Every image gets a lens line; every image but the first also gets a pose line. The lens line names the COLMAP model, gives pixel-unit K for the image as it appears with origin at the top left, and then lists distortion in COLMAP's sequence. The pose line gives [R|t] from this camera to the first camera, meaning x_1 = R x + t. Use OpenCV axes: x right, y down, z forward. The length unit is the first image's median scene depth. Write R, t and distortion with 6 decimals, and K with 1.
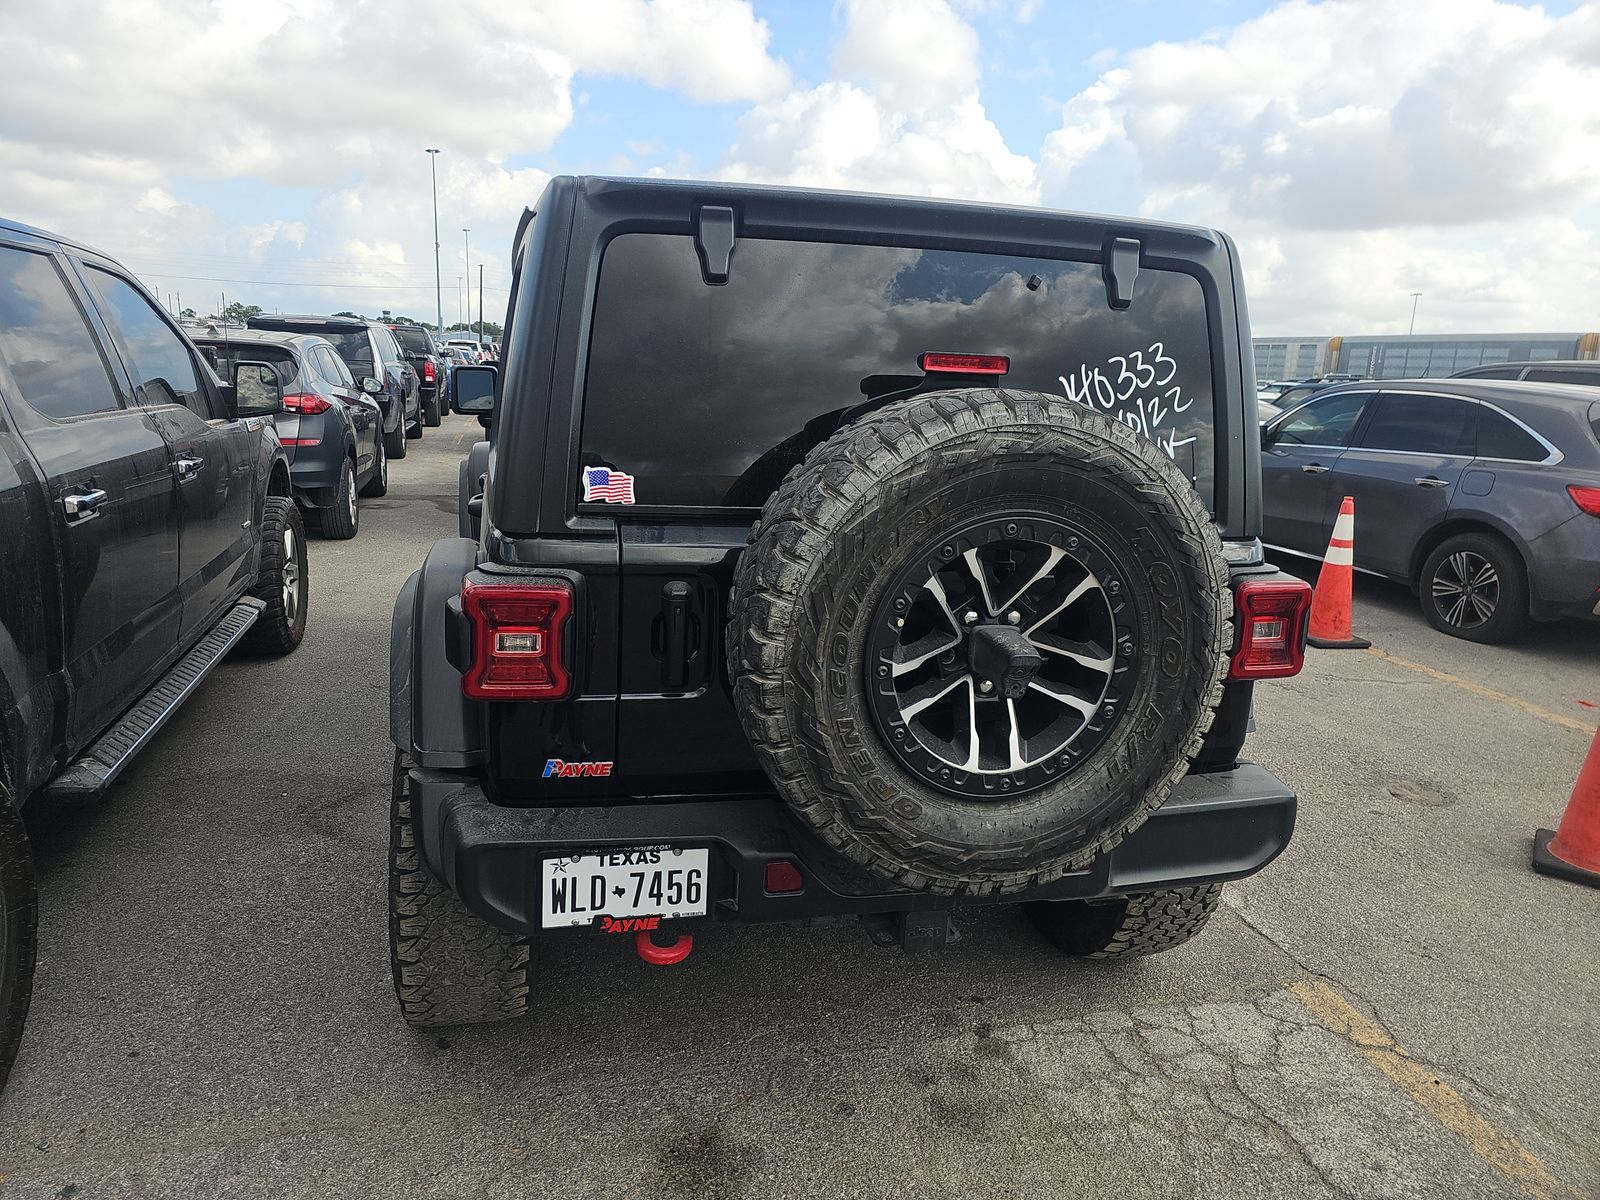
lens RADIAL K [[1057.4, 0, 771.9], [0, 1057.4, 596.8], [0, 0, 1]] dist [0.059633, -0.054661]
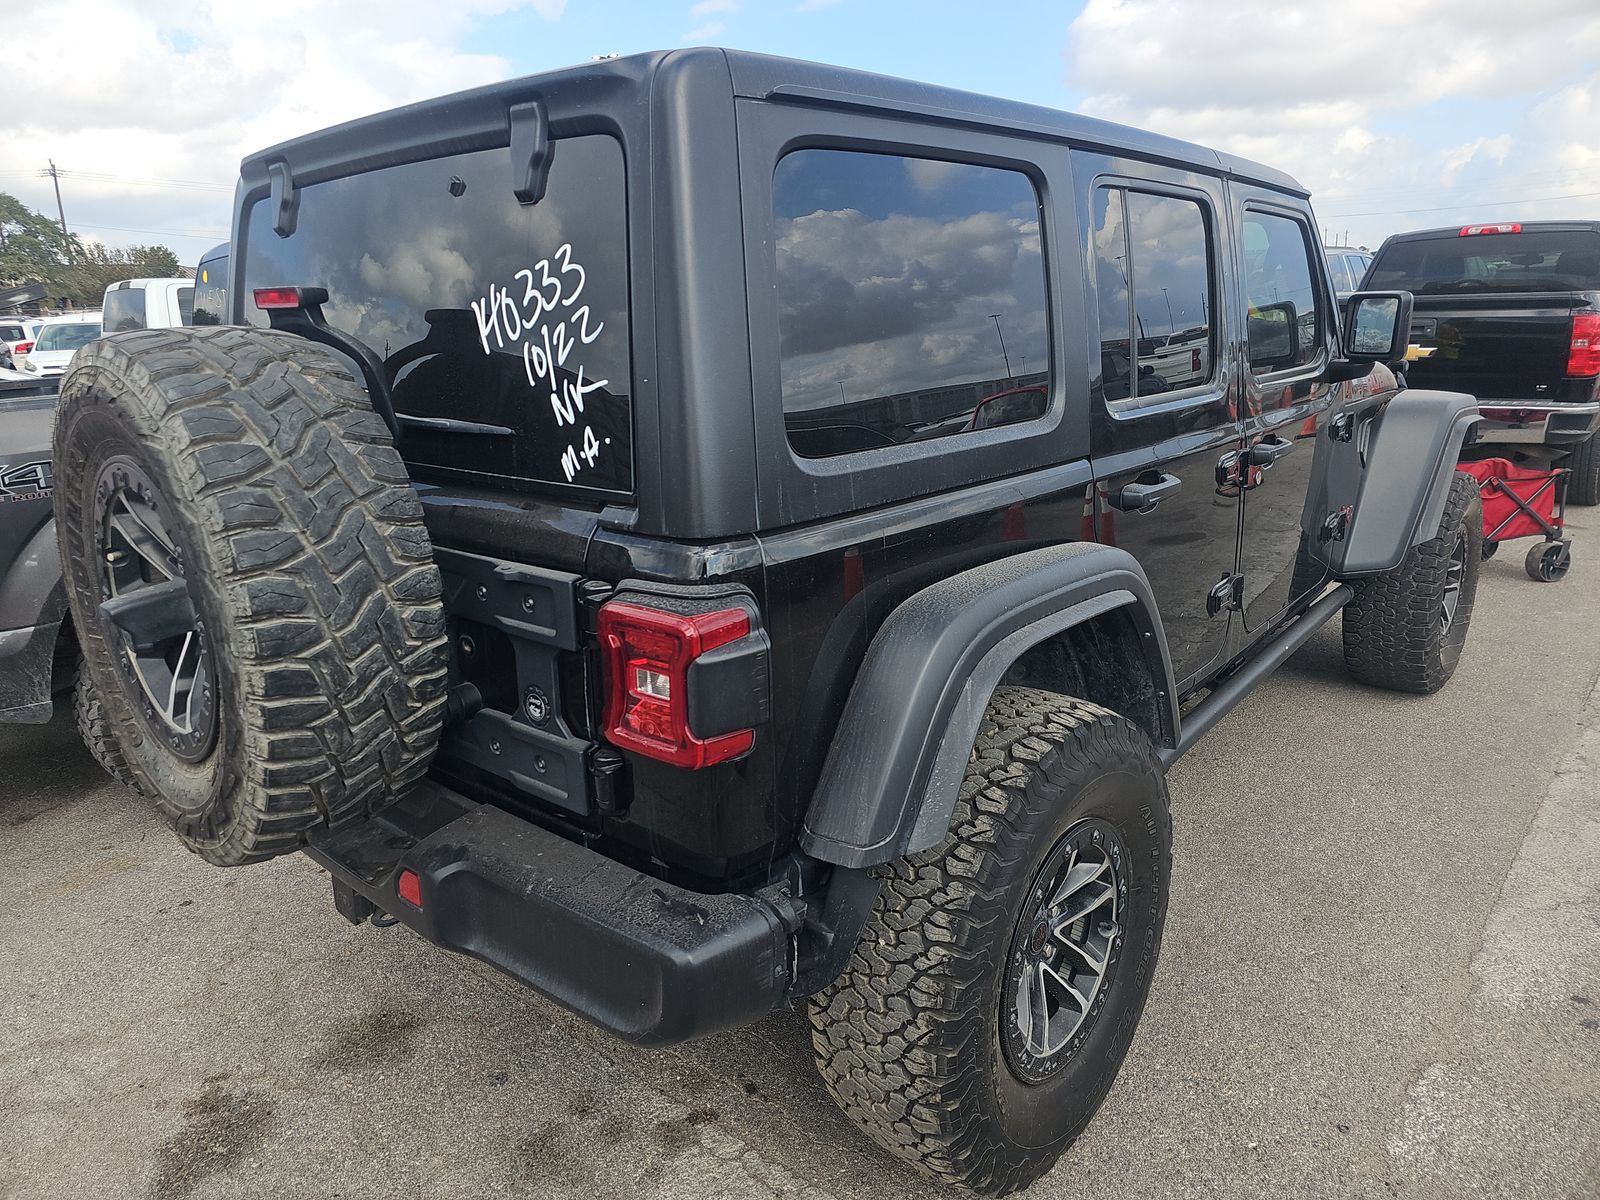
lens RADIAL K [[1061.2, 0, 796.2], [0, 1061.2, 580.4], [0, 0, 1]] dist [0.035780, -0.033217]
pose [[0.560102, 0.154072, -0.813971, 1.147663], [-0.120363, 0.987262, 0.104050, -0.120628], [0.819633, 0.039694, 0.571512, 0.796737]]
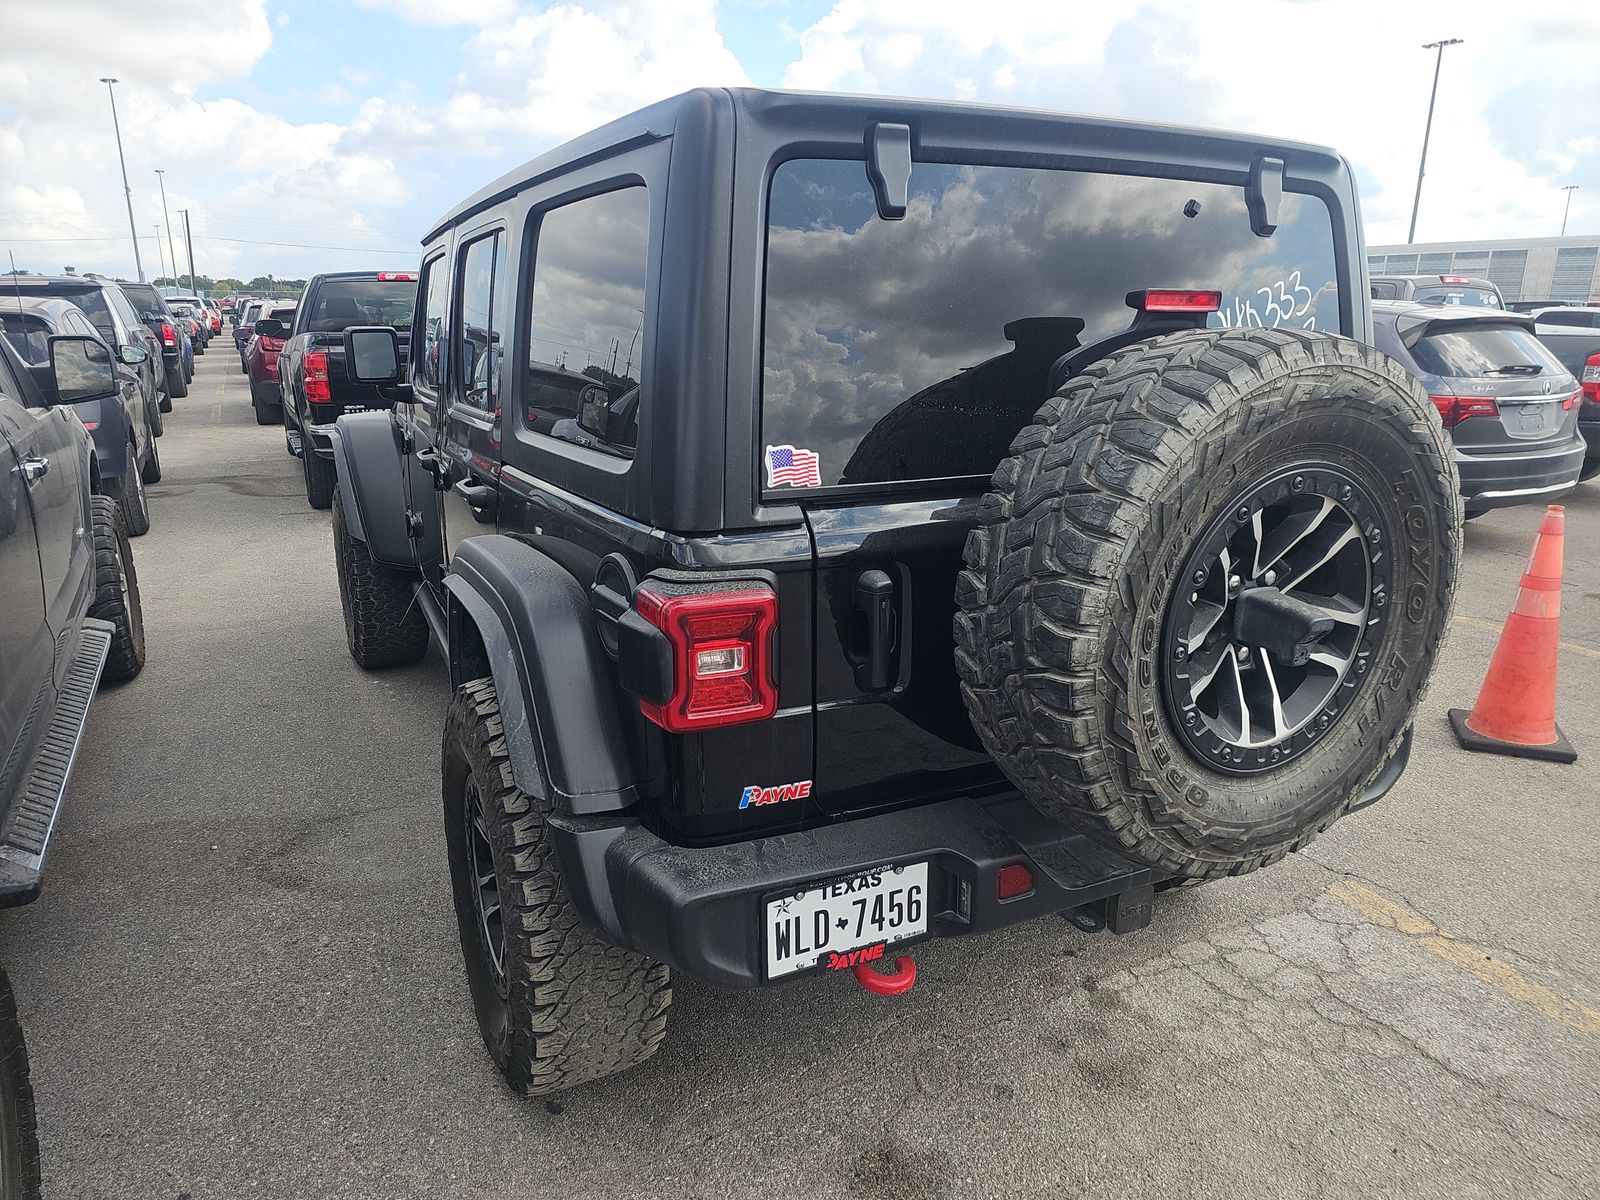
lens RADIAL K [[1046.0, 0, 795.0], [0, 1046.0, 628.0], [0, 0, 1]] dist [0.080753, -0.084071]
pose [[0.971839, -0.104844, 0.211039, -0.335440], [0.087681, 0.992153, 0.089129, -0.049486], [-0.218727, -0.068115, 0.973406, 0.163755]]
